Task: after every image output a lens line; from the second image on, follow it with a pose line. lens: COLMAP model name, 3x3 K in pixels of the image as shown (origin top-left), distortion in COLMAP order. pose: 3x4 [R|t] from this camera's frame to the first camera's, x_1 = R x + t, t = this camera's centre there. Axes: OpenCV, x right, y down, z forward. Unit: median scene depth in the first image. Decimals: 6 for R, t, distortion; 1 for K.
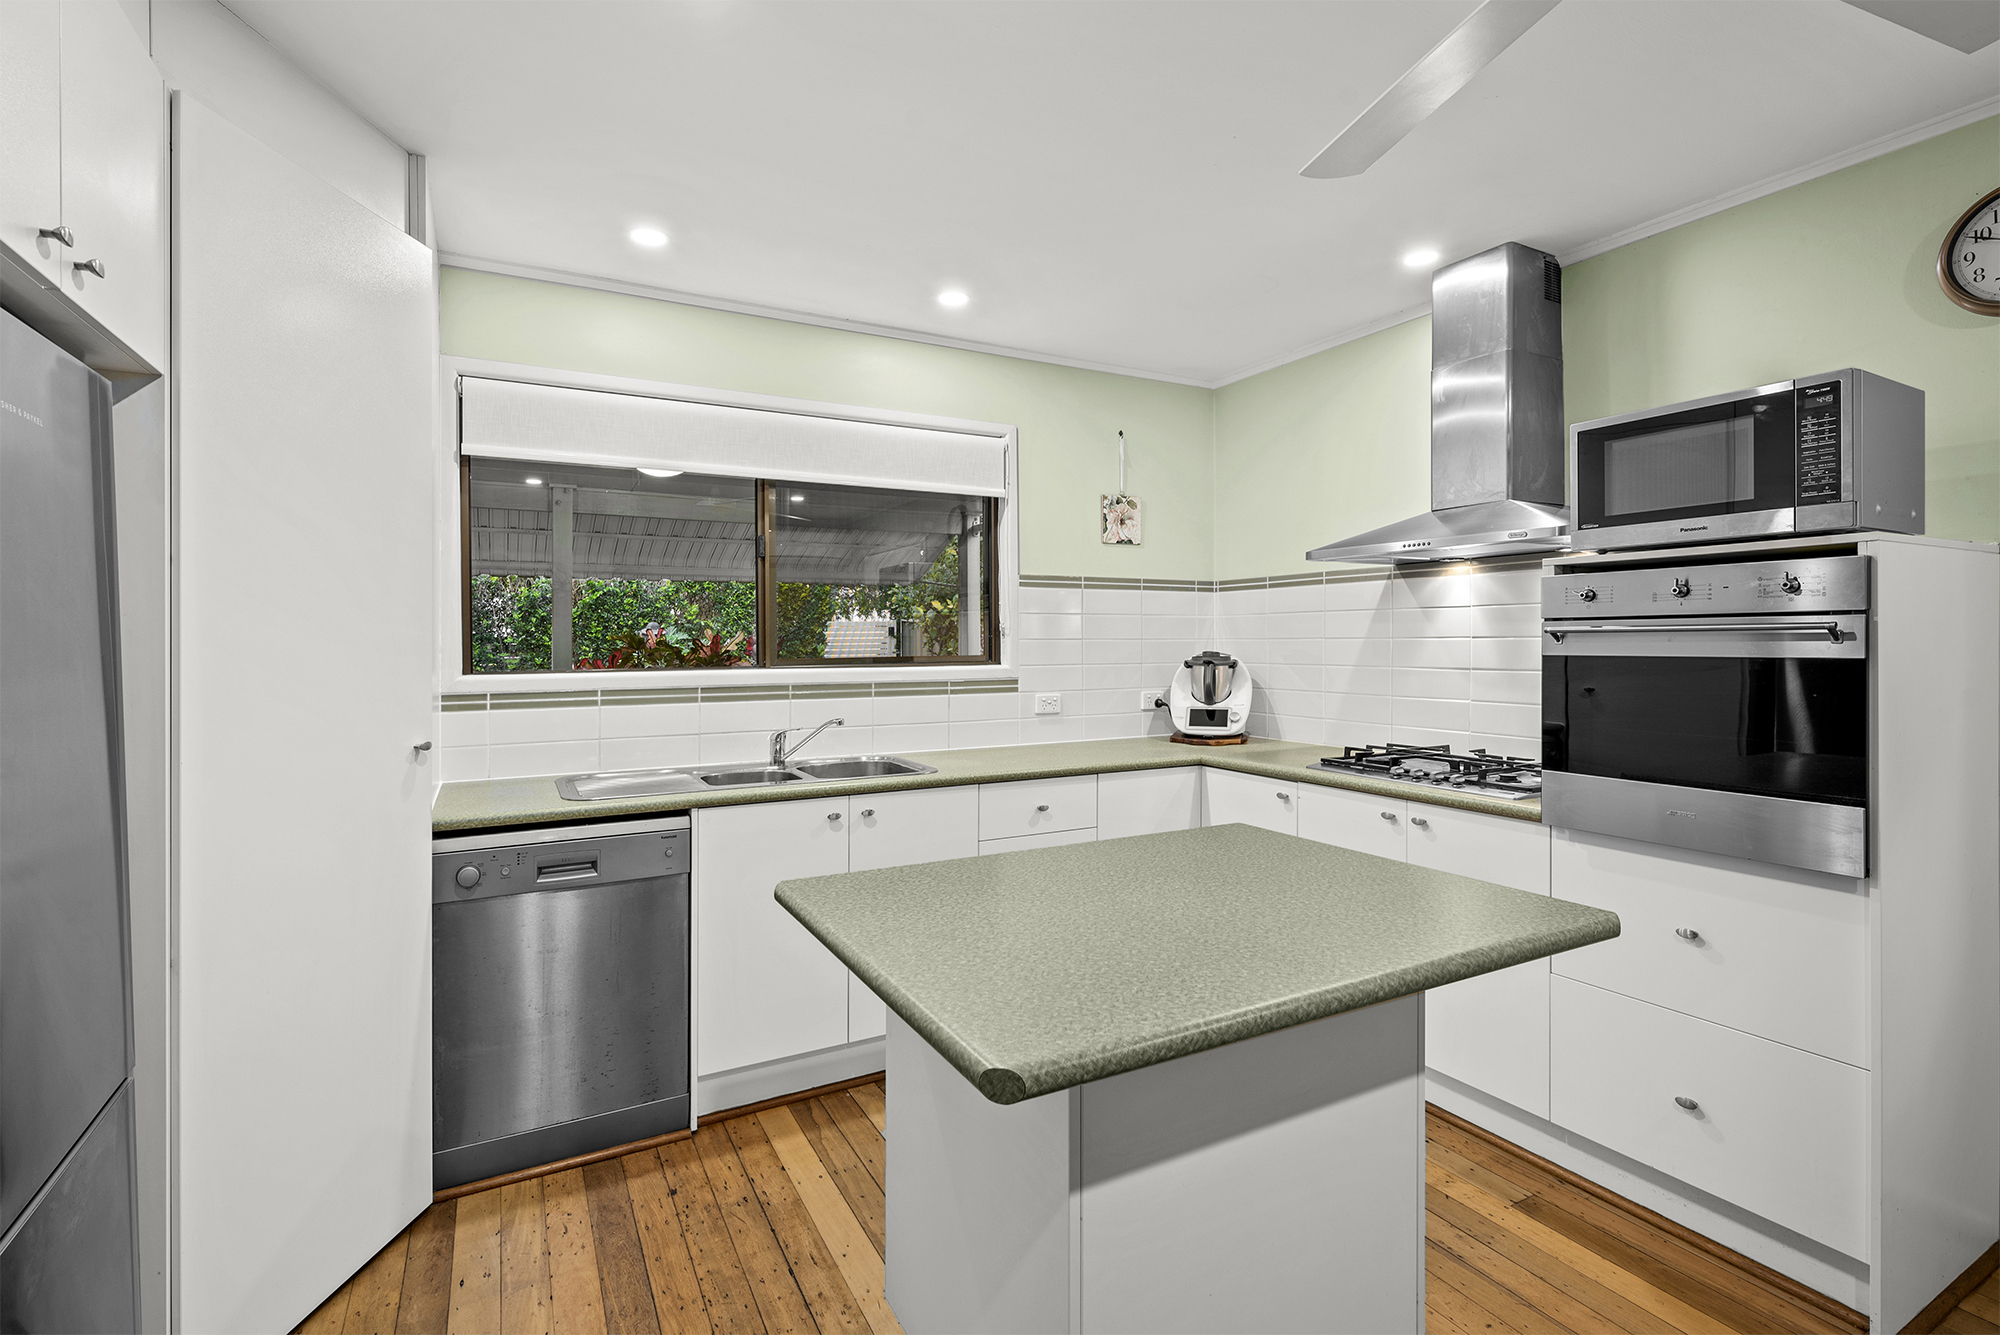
lens RADIAL K [[956.2, 0, 999.3], [0, 956.2, 639.1], [0, 0, 1]] dist [-0.002197, -0.000291]
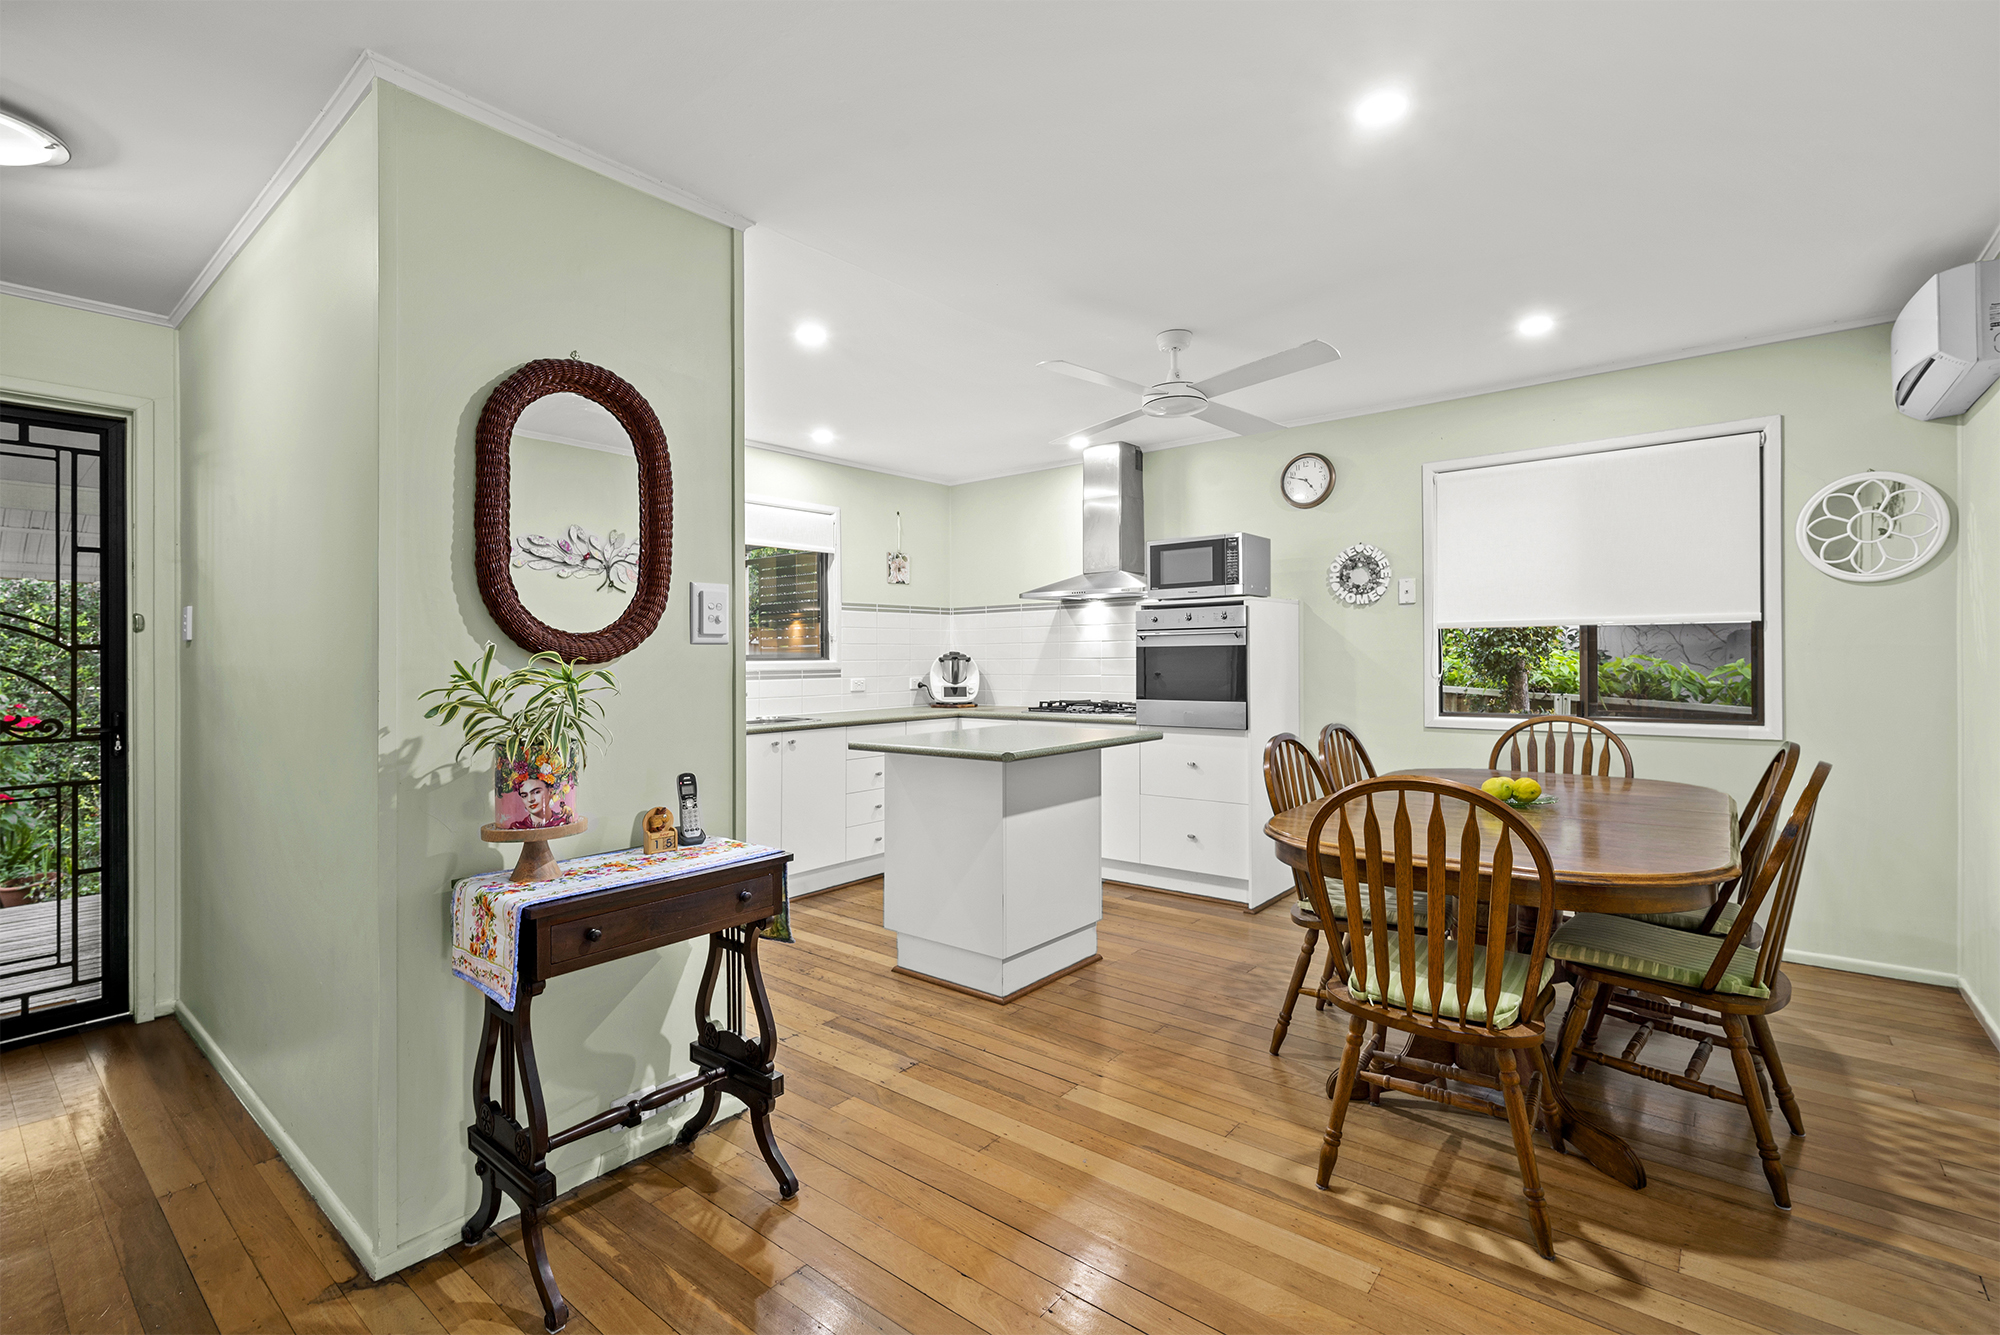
lens RADIAL K [[900.1, 0, 1000.0], [0, 900.1, 667.5], [0, 0, 1]] dist [0.002167, 0.000657]
pose [[0.929640, -0.009841, 0.368339, -0.351532], [0.005188, 0.999894, 0.013622, 0.025332], [-0.368433, -0.010753, 0.929592, -0.585321]]
